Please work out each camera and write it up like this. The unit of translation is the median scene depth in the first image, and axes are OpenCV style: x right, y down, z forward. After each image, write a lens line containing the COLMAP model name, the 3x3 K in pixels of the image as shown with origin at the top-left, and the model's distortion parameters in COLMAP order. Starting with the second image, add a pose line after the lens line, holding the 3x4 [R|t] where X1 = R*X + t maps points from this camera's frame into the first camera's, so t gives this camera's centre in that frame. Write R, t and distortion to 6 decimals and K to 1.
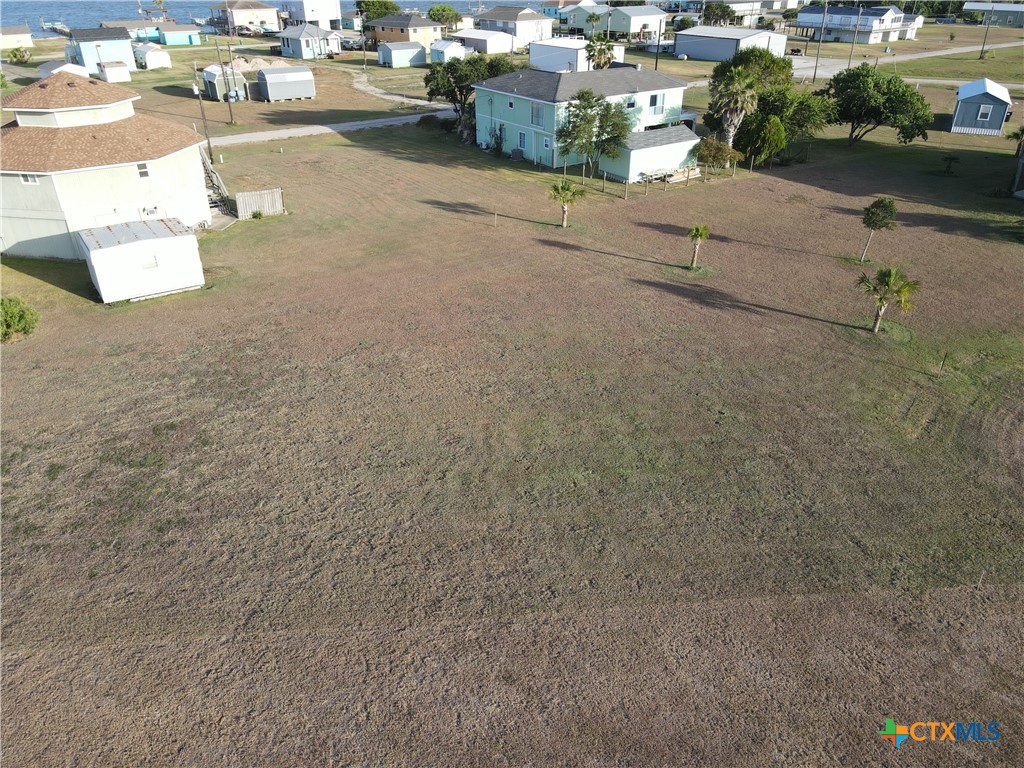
lens RADIAL K [[746.5, 0, 512.0], [0, 746.5, 384.0], [0, 0, 1]] dist [0.005823, 0.029095]
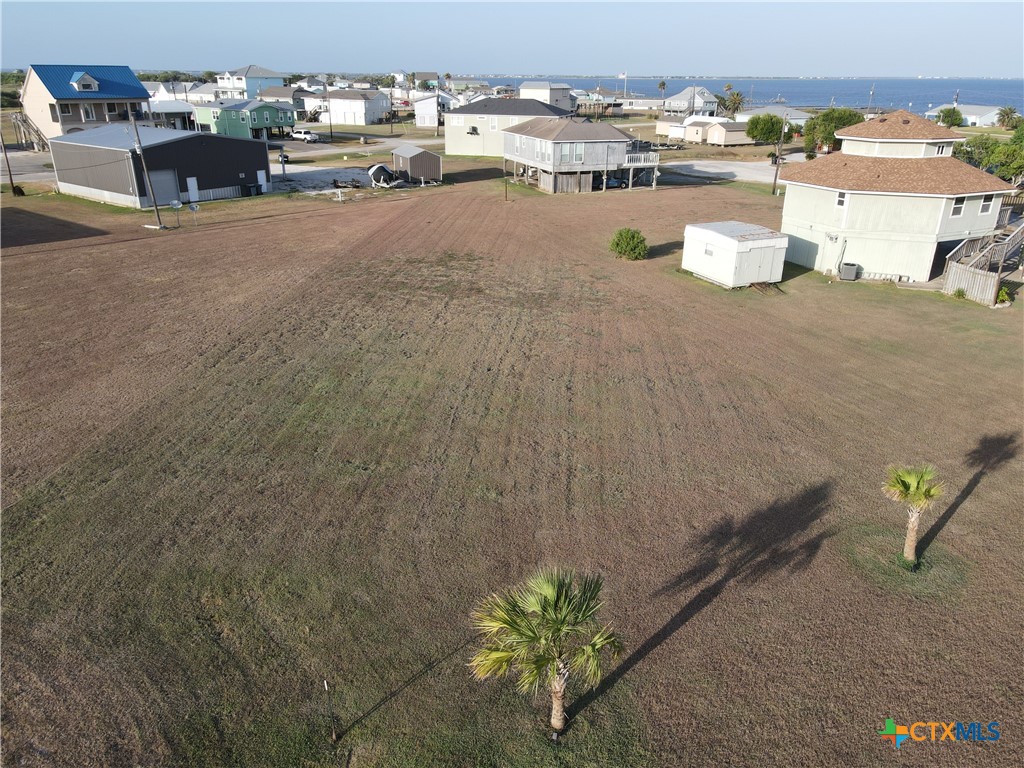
lens RADIAL K [[746.5, 0, 512.0], [0, 746.5, 384.0], [0, 0, 1]] dist [0.005823, 0.029095]
pose [[-0.175540, 0.379894, -0.908221, 0.628783], [-0.490704, 0.766012, 0.415253, -0.294650], [0.853461, 0.518562, 0.051949, 0.687292]]
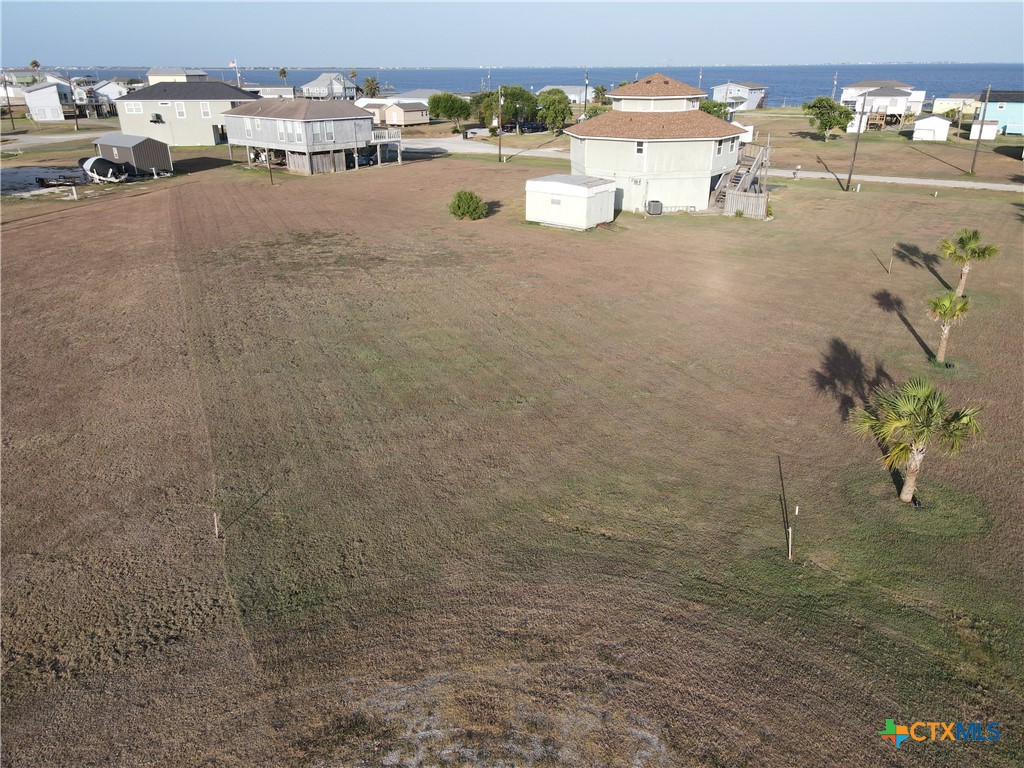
lens RADIAL K [[746.5, 0, 512.0], [0, 746.5, 384.0], [0, 0, 1]] dist [0.005823, 0.029095]
pose [[0.323645, 0.373014, -0.869549, 0.661205], [-0.462388, 0.864151, 0.198598, -0.093710], [0.825501, 0.337793, 0.452155, 0.396228]]
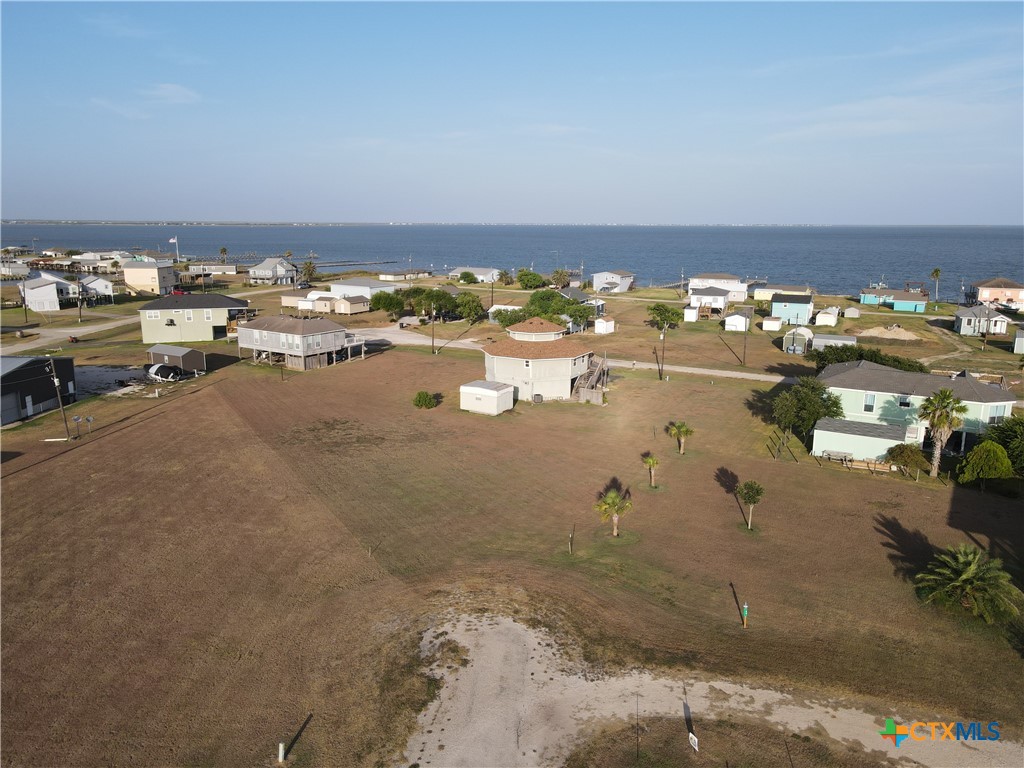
lens RADIAL K [[746.5, 0, 512.0], [0, 746.5, 384.0], [0, 0, 1]] dist [0.005823, 0.029095]
pose [[0.434171, 0.198256, -0.878744, 1.311305], [-0.449767, 0.892905, -0.020770, -0.172069], [0.780516, 0.404247, 0.476842, 0.005685]]
